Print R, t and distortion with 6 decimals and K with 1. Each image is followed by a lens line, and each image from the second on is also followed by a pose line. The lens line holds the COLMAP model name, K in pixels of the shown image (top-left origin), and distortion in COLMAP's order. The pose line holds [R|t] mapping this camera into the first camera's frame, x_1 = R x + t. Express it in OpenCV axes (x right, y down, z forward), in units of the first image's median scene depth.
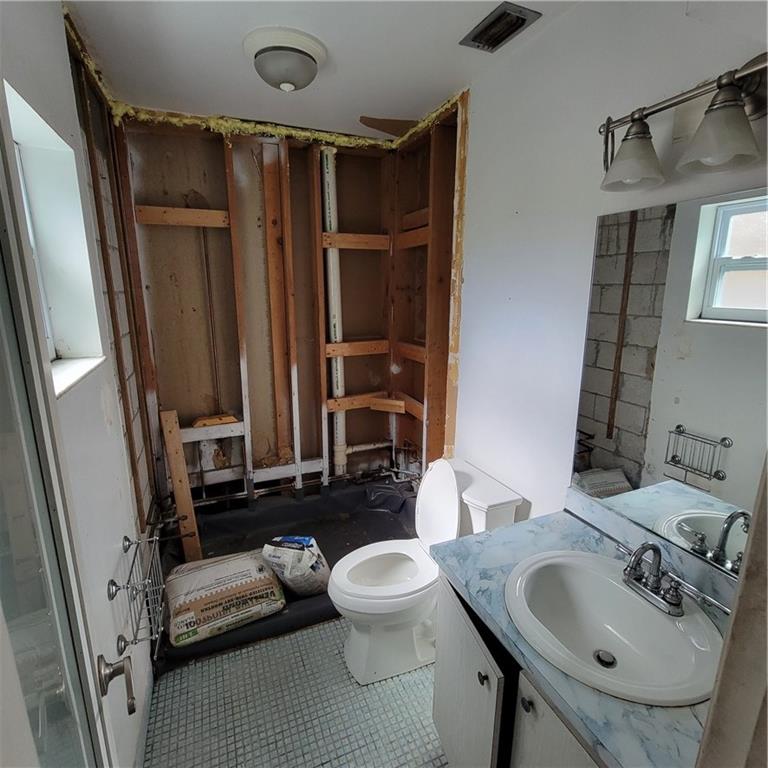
lens RADIAL K [[421.2, 0, 382.4], [0, 421.2, 381.6], [0, 0, 1]] dist [-0.012710, 0.000127]
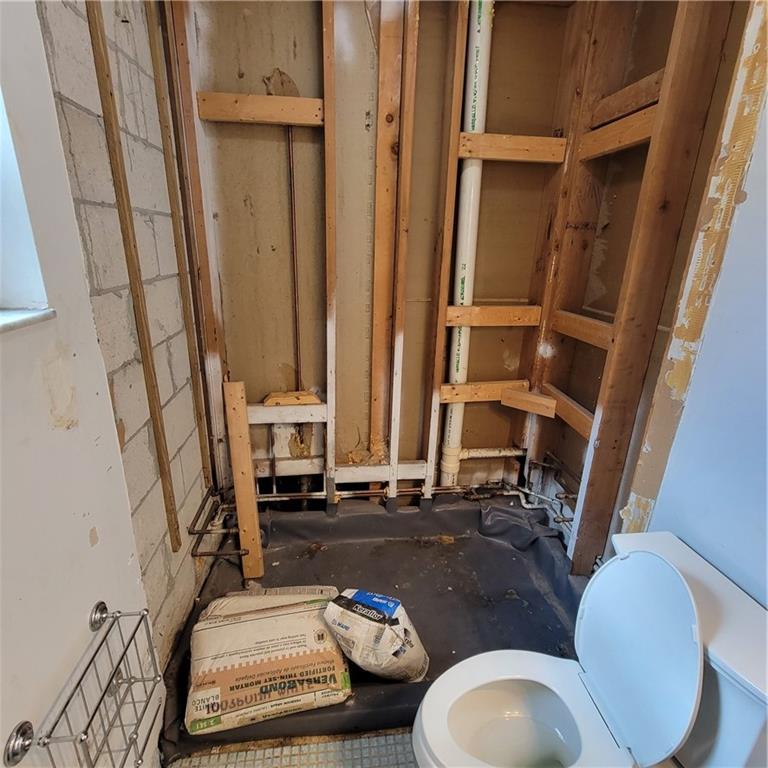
lens RADIAL K [[421.2, 0, 382.6], [0, 421.2, 383.2], [0, 0, 1]] dist [-0.012710, 0.000127]
pose [[0.961600, 0.110407, -0.251270, -0.053442], [-0.085453, 0.990452, 0.108175, -0.032701], [0.260814, -0.082550, 0.961853, 0.319851]]
